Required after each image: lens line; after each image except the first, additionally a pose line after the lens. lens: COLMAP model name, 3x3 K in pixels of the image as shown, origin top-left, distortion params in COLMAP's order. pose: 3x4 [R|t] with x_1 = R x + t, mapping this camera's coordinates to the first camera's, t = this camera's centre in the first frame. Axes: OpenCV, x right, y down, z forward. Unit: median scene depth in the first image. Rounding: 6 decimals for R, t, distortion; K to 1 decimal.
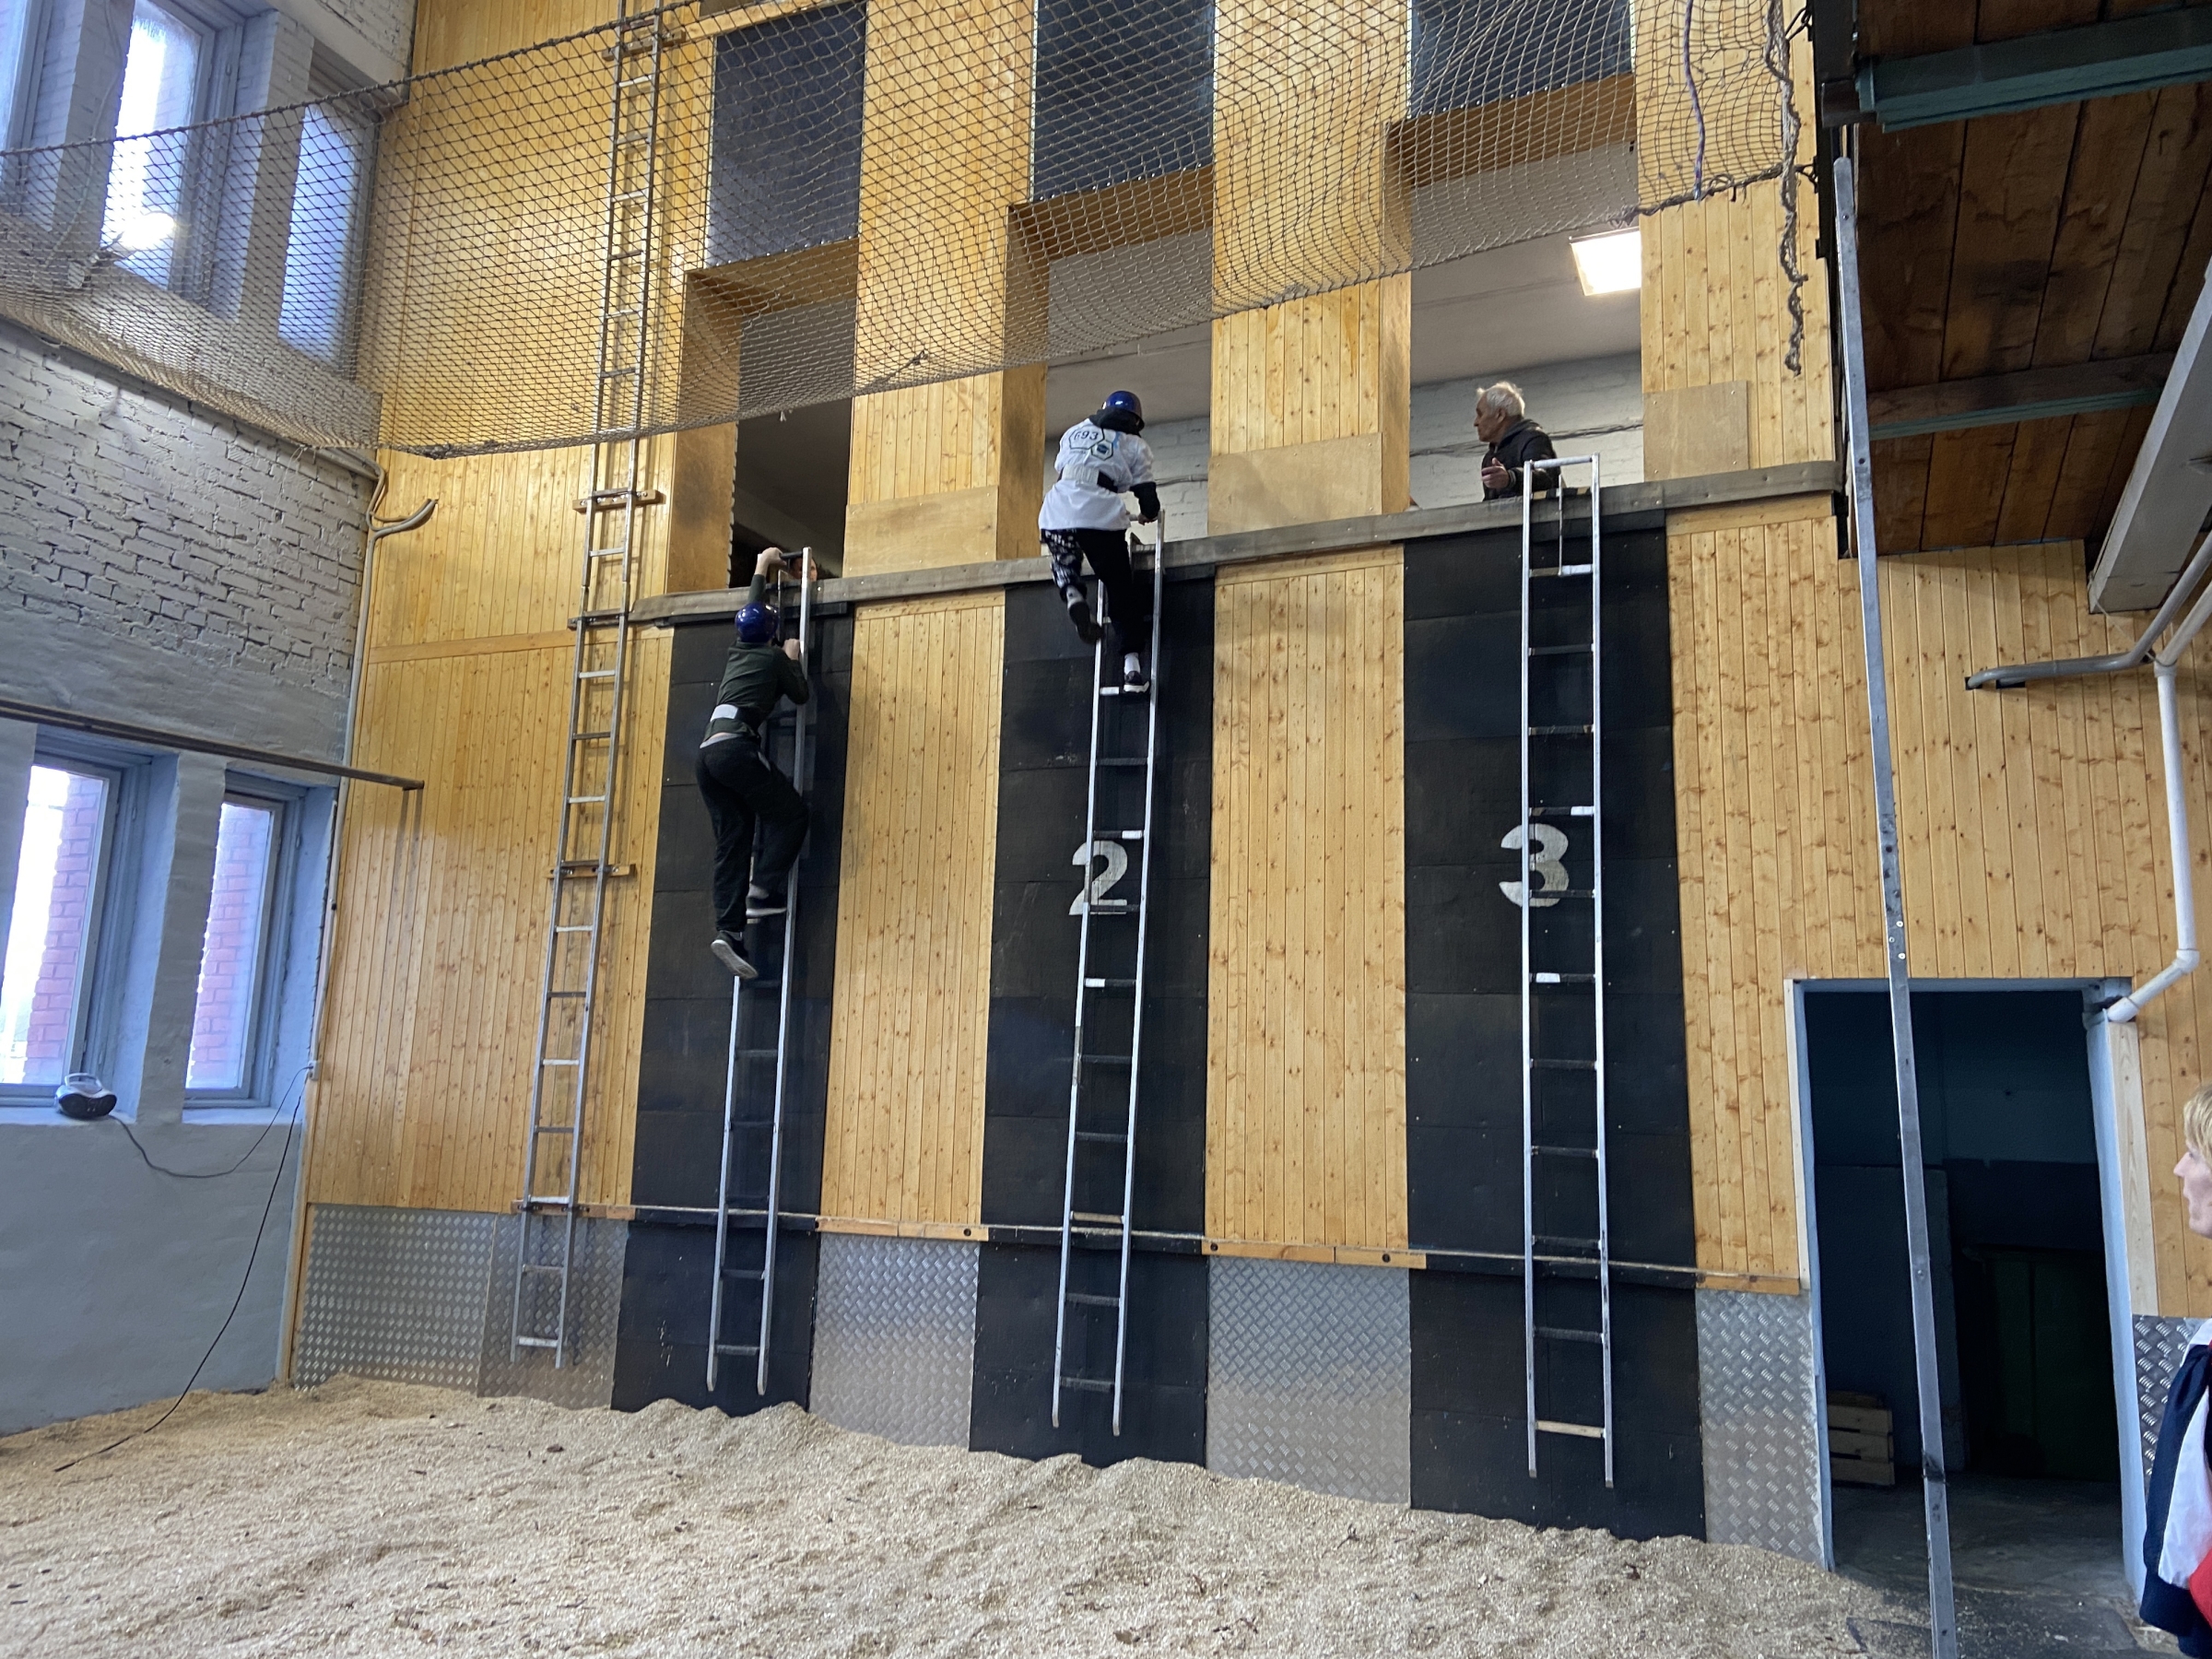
lens RADIAL K [[1664.0, 0, 1114.6], [0, 1664.0, 791.3], [0, 0, 1]] dist [0.136186, -0.183845]
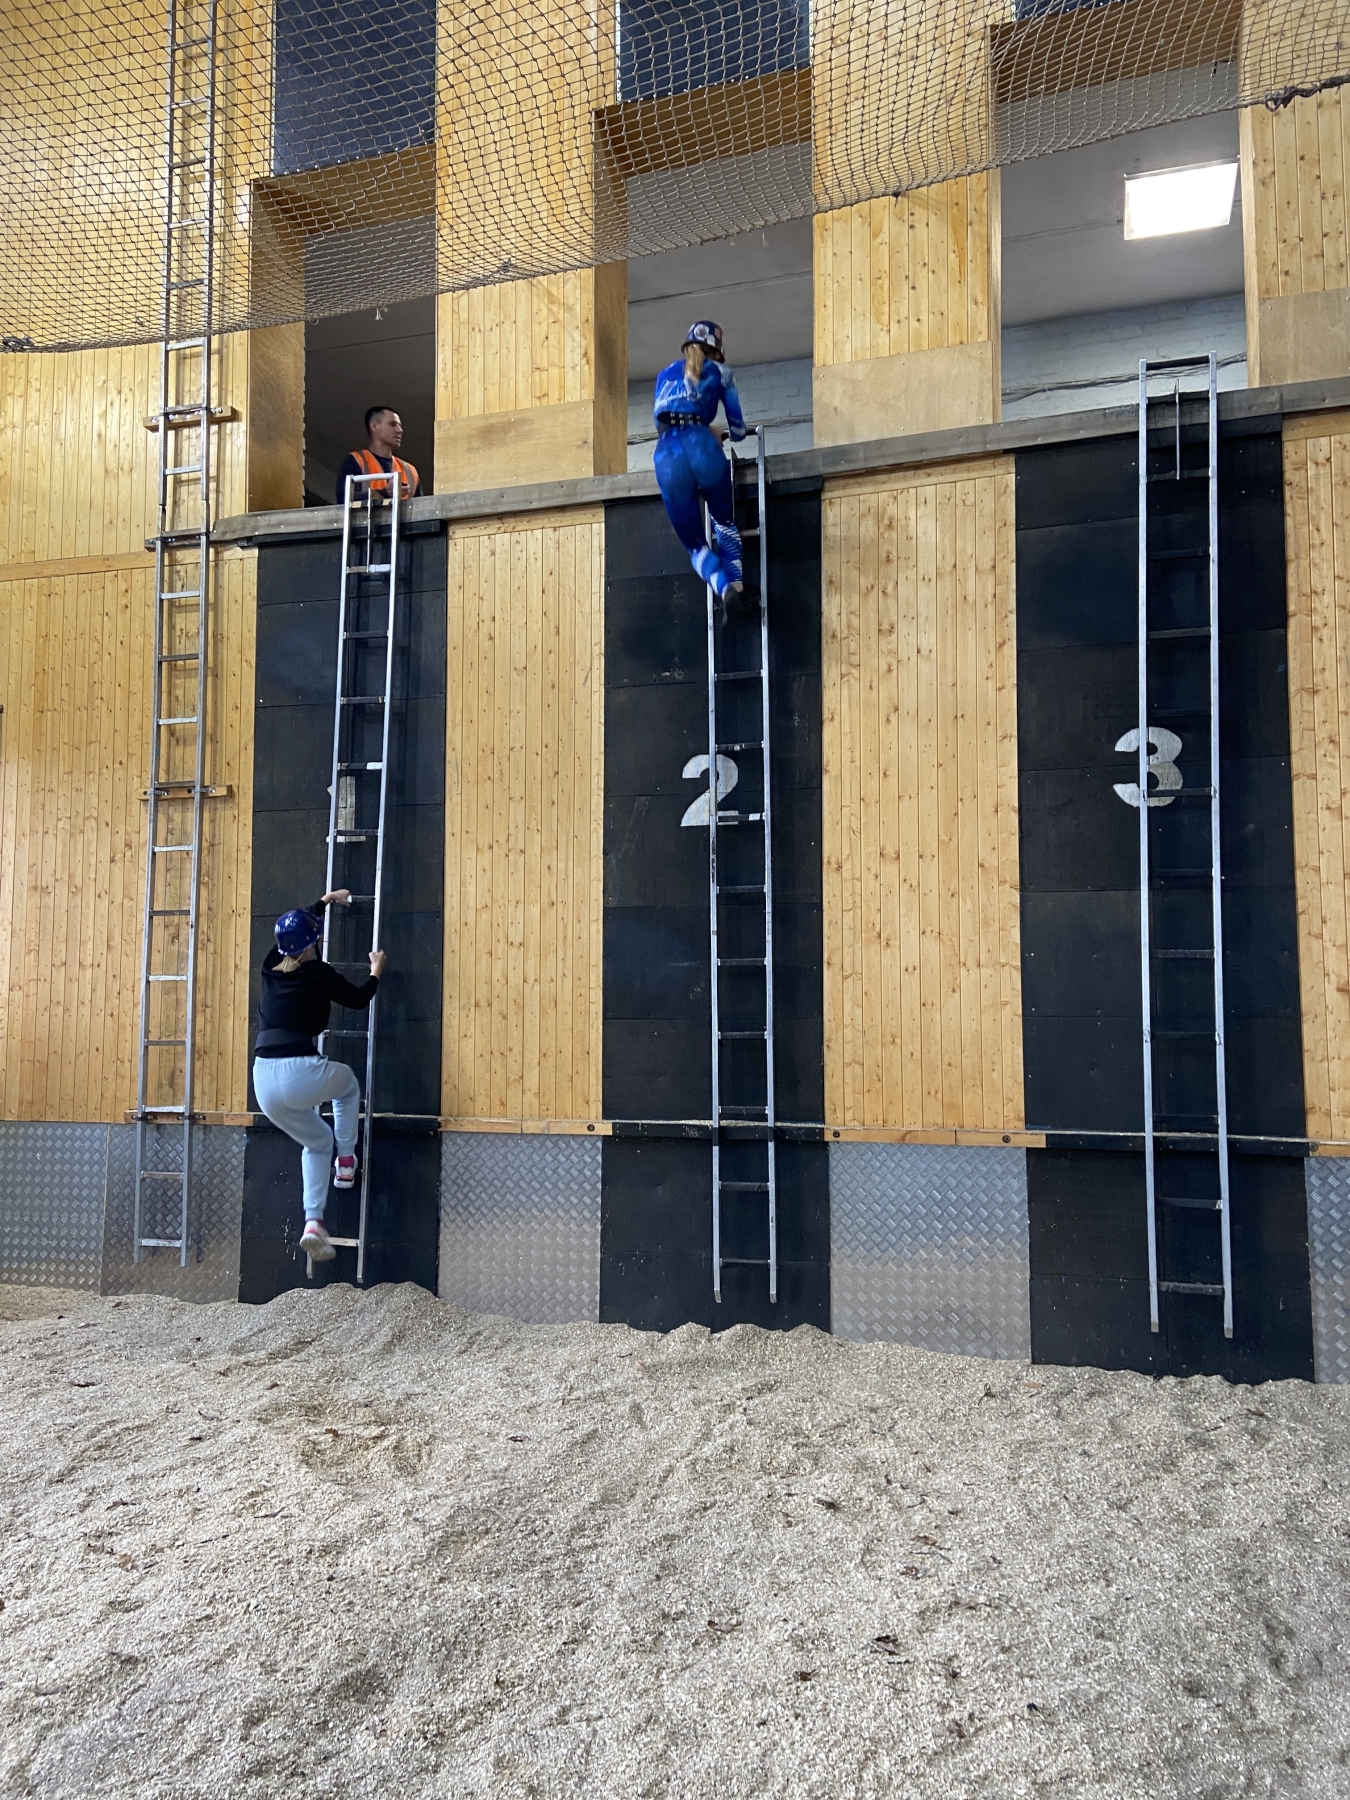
lens RADIAL K [[1354.1, 0, 675.0], [0, 1354.1, 900.0], [0, 0, 1]] dist [0.136186, -0.183845]
pose [[0.994506, -0.017162, 0.103261, -0.118895], [0.006740, 0.994920, 0.100439, 0.034927], [-0.104460, -0.099191, 0.989570, 0.162989]]
